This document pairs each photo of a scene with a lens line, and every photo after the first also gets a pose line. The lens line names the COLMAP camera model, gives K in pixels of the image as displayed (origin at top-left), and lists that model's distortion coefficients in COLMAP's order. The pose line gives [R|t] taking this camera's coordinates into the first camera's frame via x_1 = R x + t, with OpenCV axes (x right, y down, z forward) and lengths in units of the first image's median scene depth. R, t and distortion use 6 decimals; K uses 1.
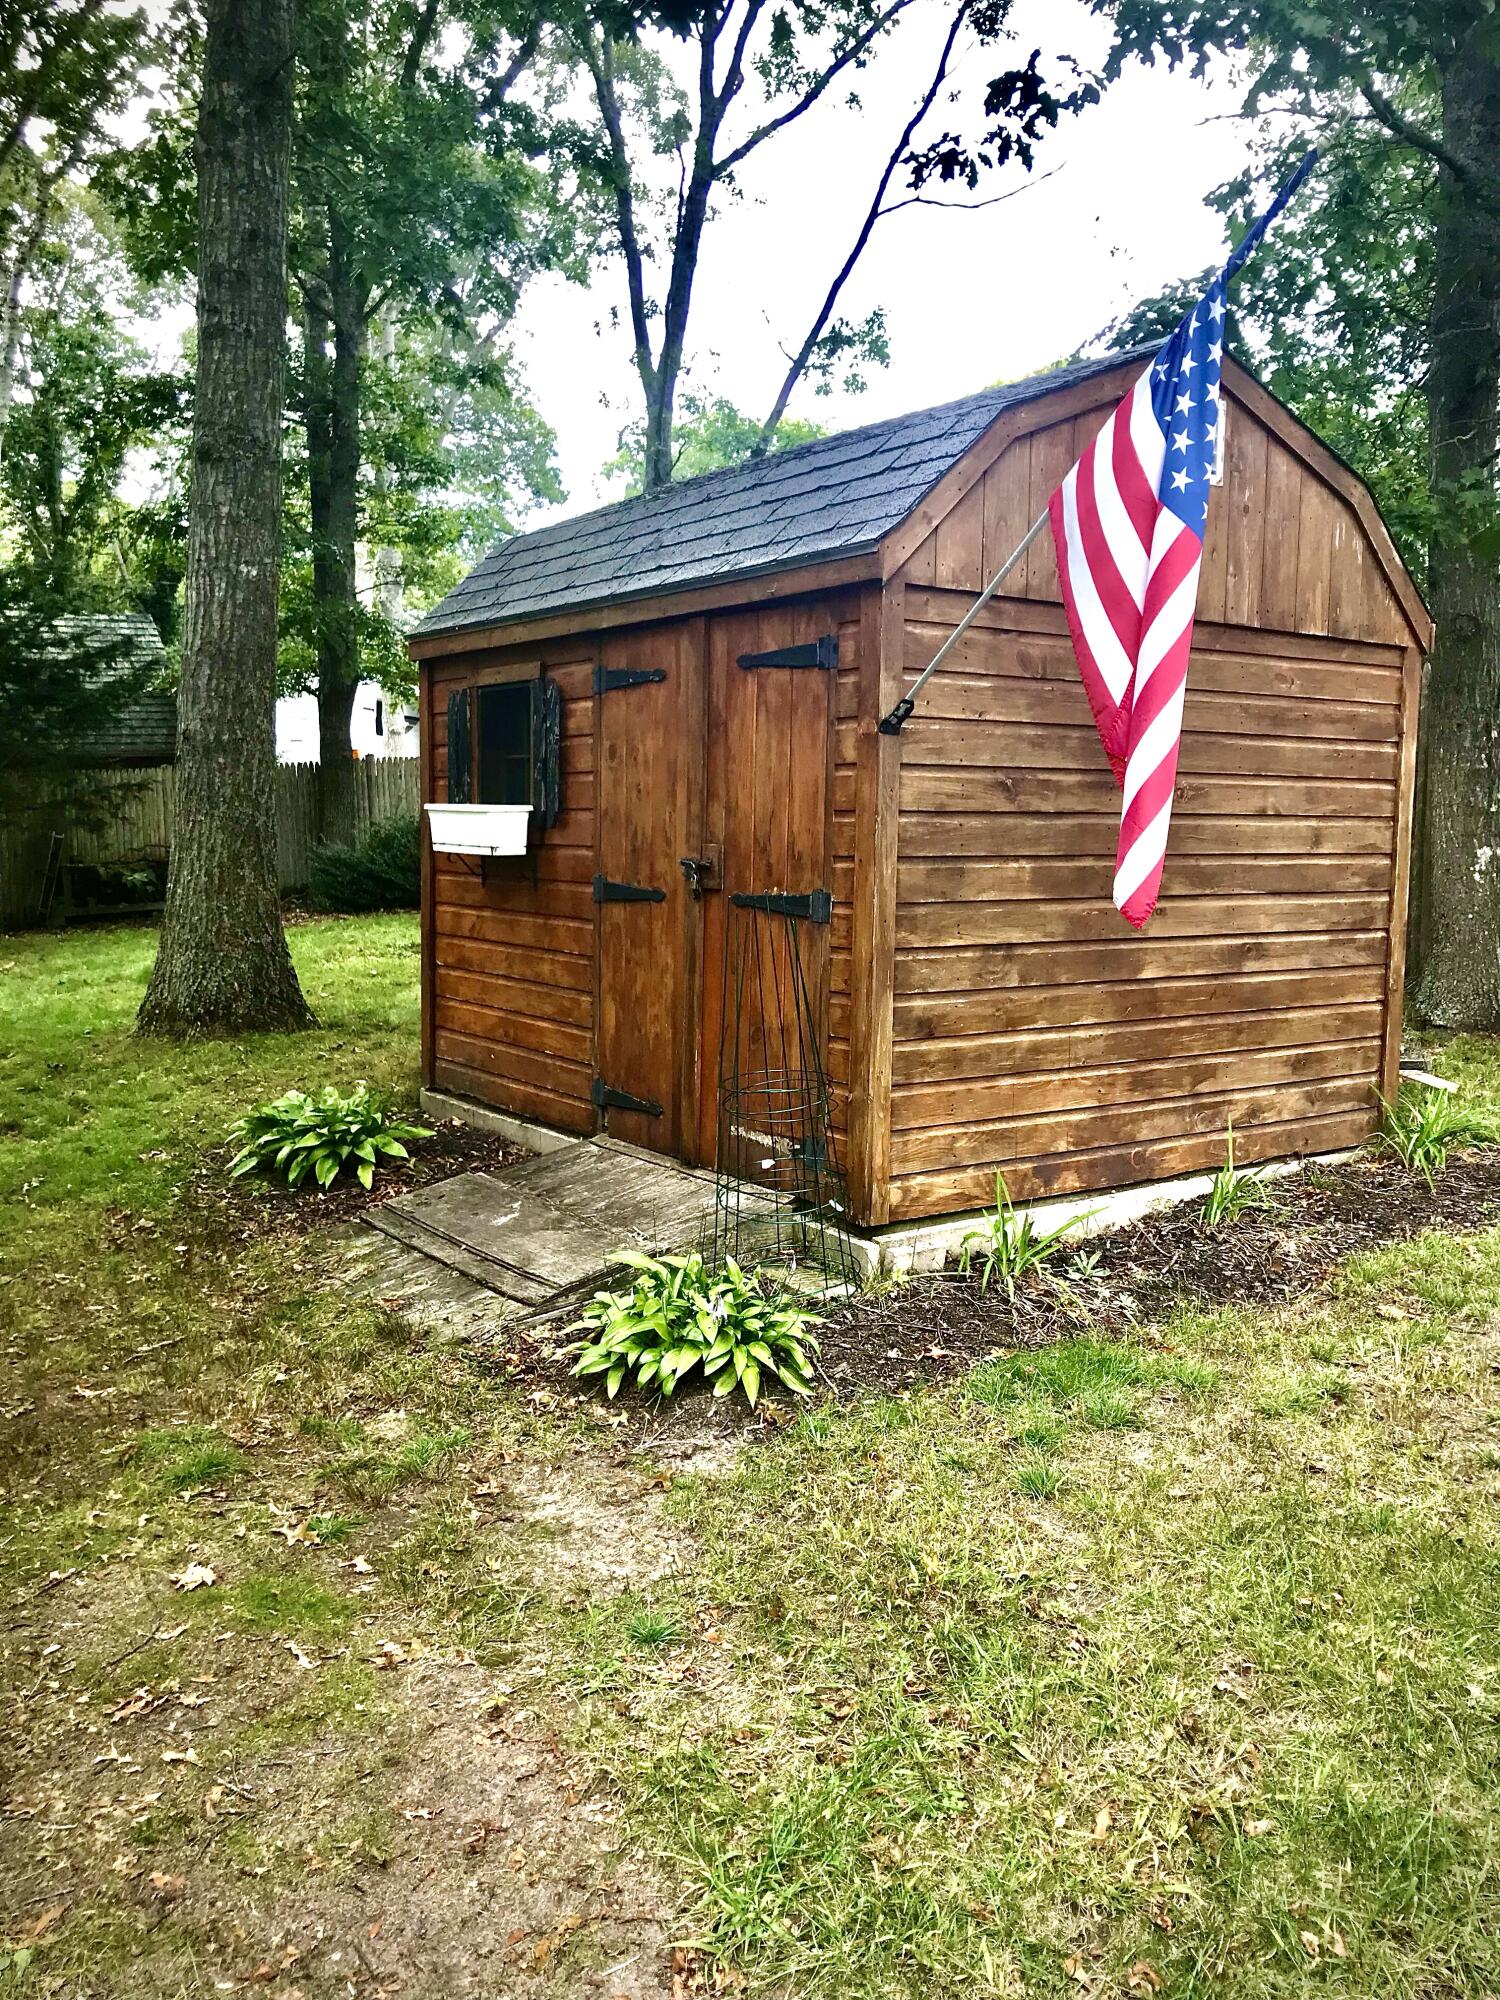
lens RADIAL K [[1669.4, 0, 735.3], [0, 1669.4, 990.7], [0, 0, 1]] dist [0.106178, 0.003053]
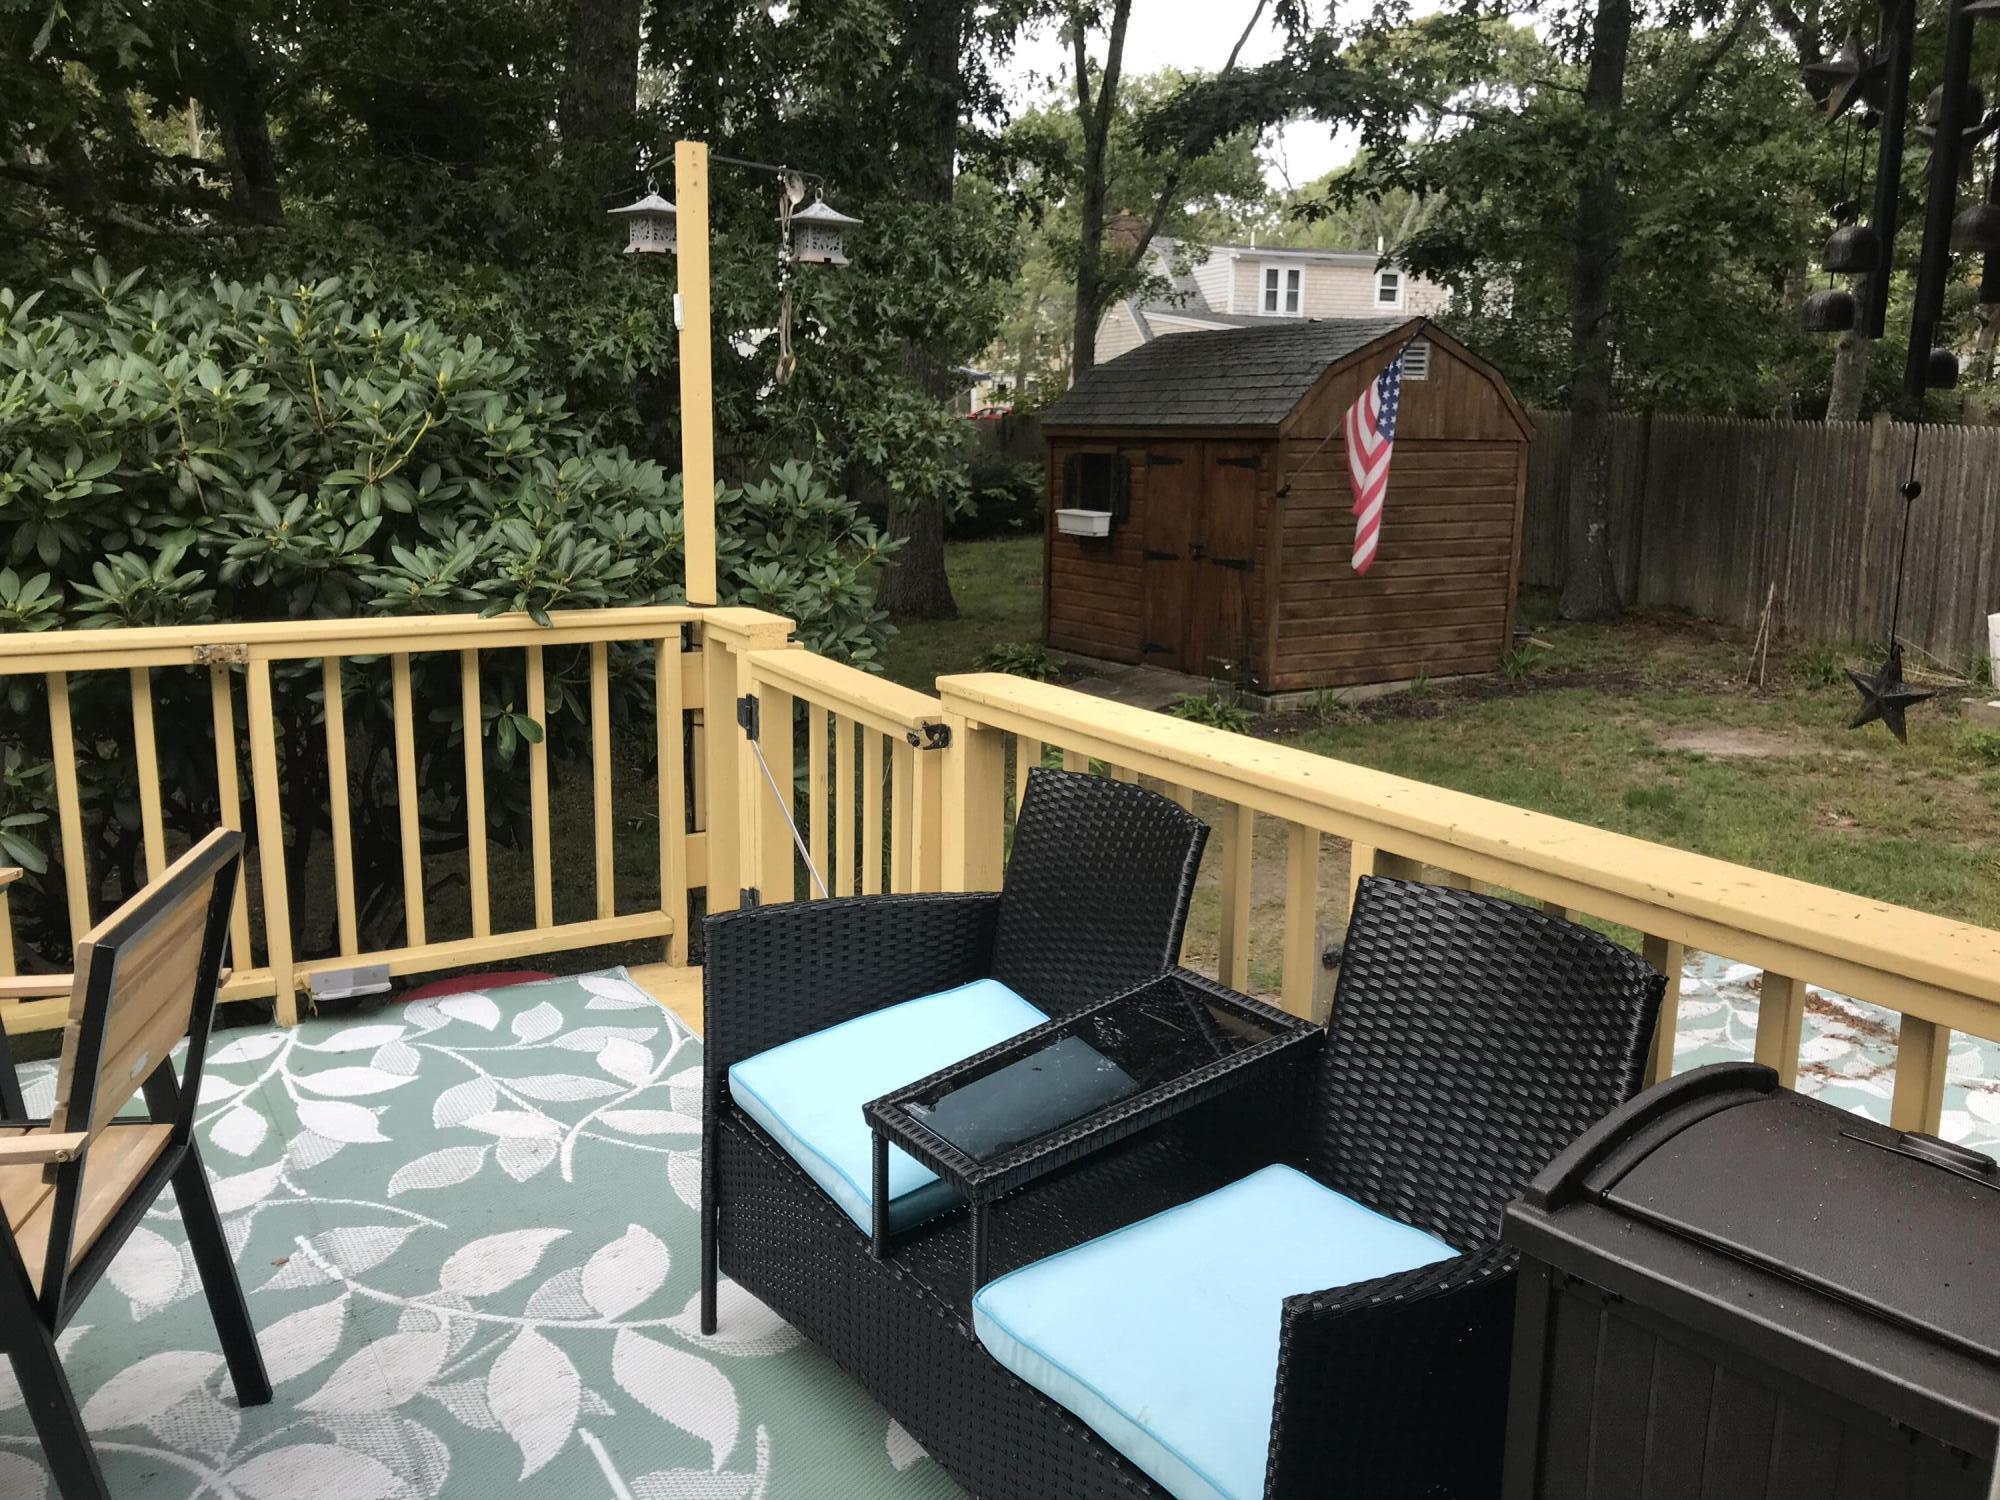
lens RADIAL K [[1669.4, 0, 1010.0], [0, 1669.4, 763.8], [0, 0, 1]] dist [0.106178, 0.003053]
pose [[0.998499, 0.010960, -0.053667, -0.161788], [-0.005986, 0.995744, 0.091971, 0.017577], [0.054446, -0.091512, 0.994314, -1.459428]]
